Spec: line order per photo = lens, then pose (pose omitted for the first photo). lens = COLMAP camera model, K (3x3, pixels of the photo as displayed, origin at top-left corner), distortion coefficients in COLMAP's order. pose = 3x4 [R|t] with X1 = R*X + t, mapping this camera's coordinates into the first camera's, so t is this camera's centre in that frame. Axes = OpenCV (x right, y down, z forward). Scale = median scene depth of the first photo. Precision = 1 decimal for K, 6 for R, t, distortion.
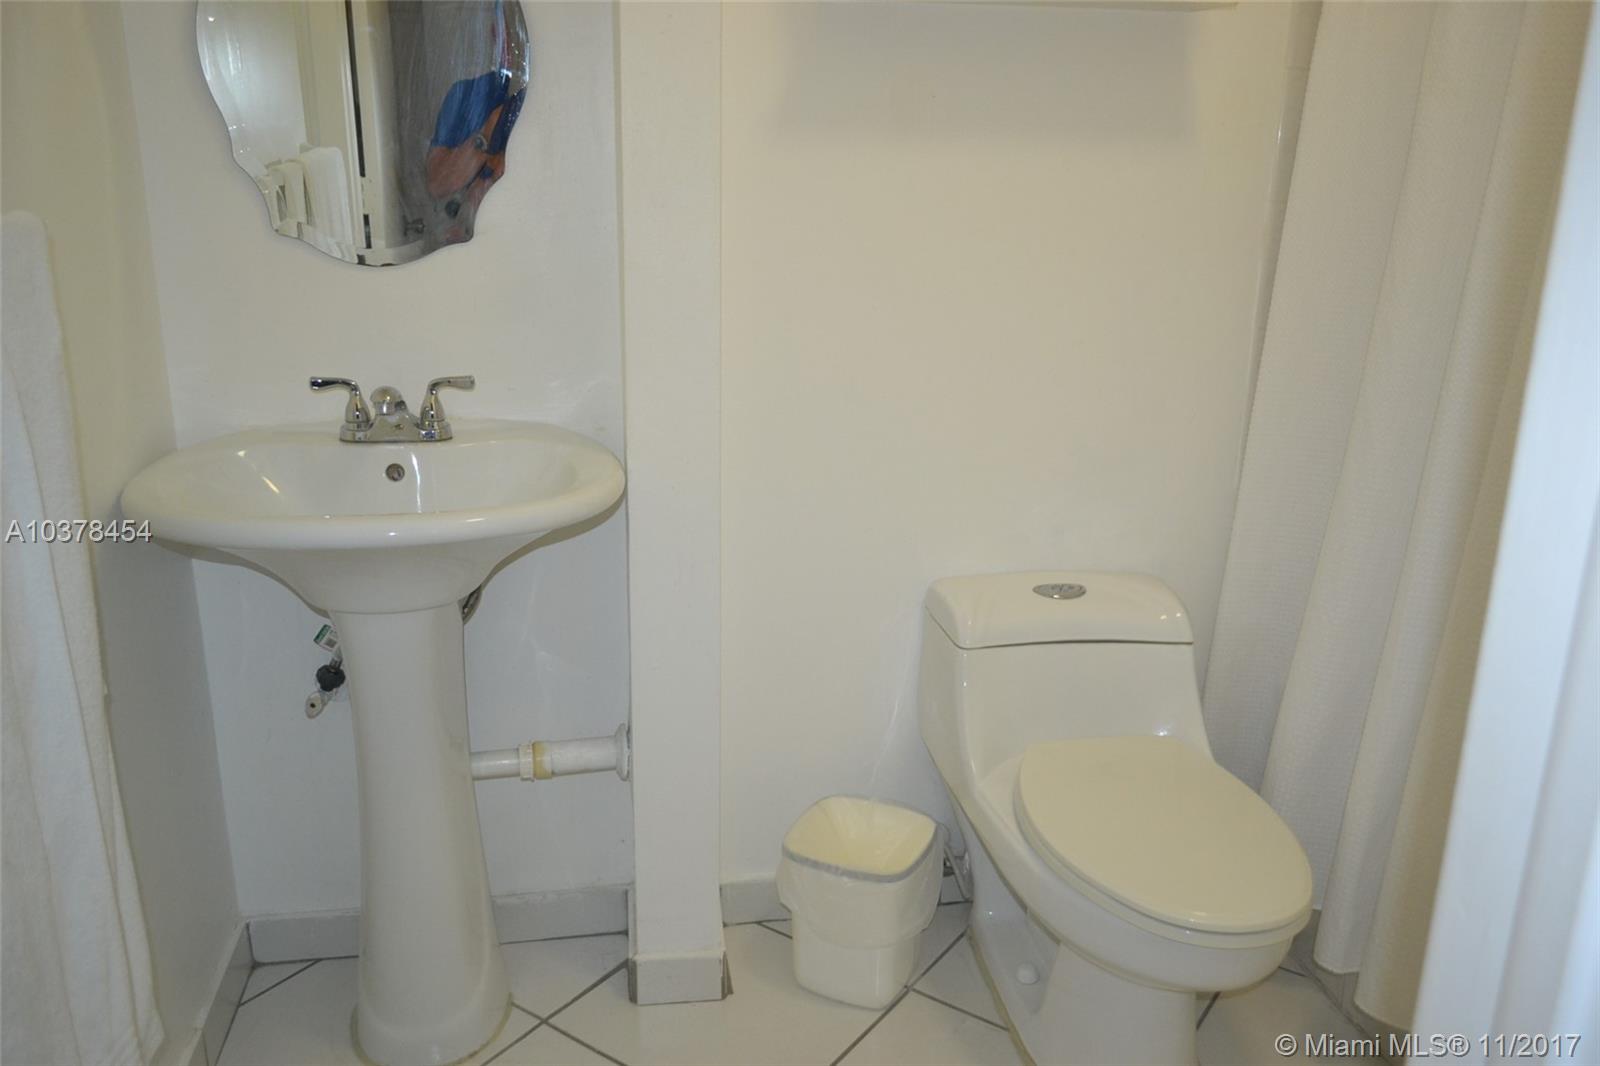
lens RADIAL K [[1277.3, 0, 799.5], [0, 1277.3, 537.7], [0, 0, 1]] dist [-0.019427, 0.002380]
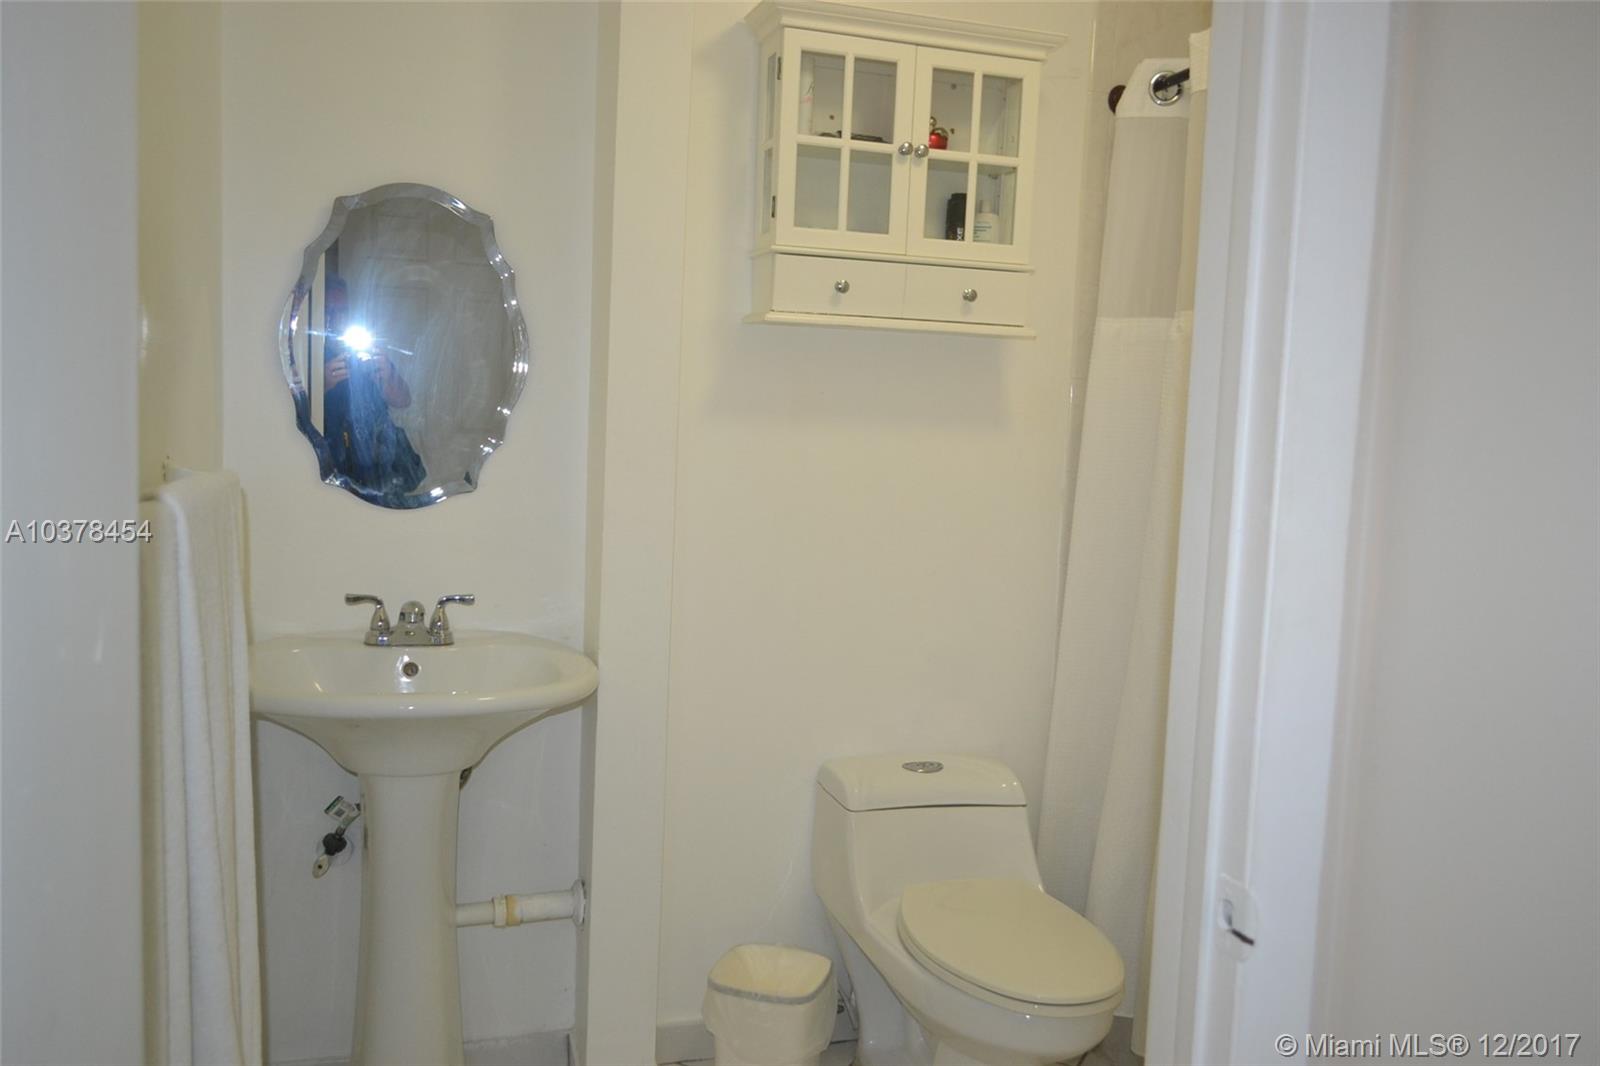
lens RADIAL K [[1277.3, 0, 799.5], [0, 1277.3, 537.7], [0, 0, 1]] dist [-0.019427, 0.002380]
pose [[0.990004, 0.012304, 0.140505, -0.106702], [0.015754, 0.980306, -0.196854, 0.070234], [-0.140160, 0.197100, 0.970313, -0.282064]]
